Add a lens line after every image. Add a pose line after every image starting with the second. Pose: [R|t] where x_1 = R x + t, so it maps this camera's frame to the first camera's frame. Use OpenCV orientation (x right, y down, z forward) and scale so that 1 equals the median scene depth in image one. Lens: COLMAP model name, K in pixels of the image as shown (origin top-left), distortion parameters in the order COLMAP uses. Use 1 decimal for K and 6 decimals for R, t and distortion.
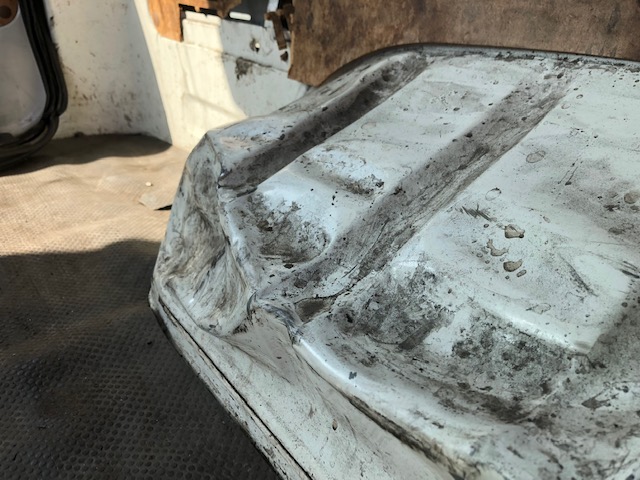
lens RADIAL K [[534.4, 0, 317.5], [0, 534.4, 241.1], [0, 0, 1]] dist [0.025163, -0.067021]
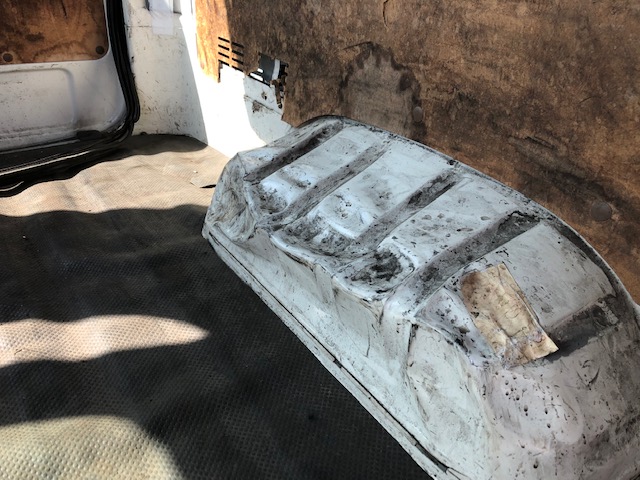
lens RADIAL K [[534.4, 0, 322.6], [0, 534.4, 239.3], [0, 0, 1]] dist [0.025163, -0.067021]
pose [[0.998551, 0.053738, 0.003006, 0.149573], [-0.053800, 0.998197, 0.026631, 0.067355], [-0.001569, -0.026754, 0.999641, -1.220149]]
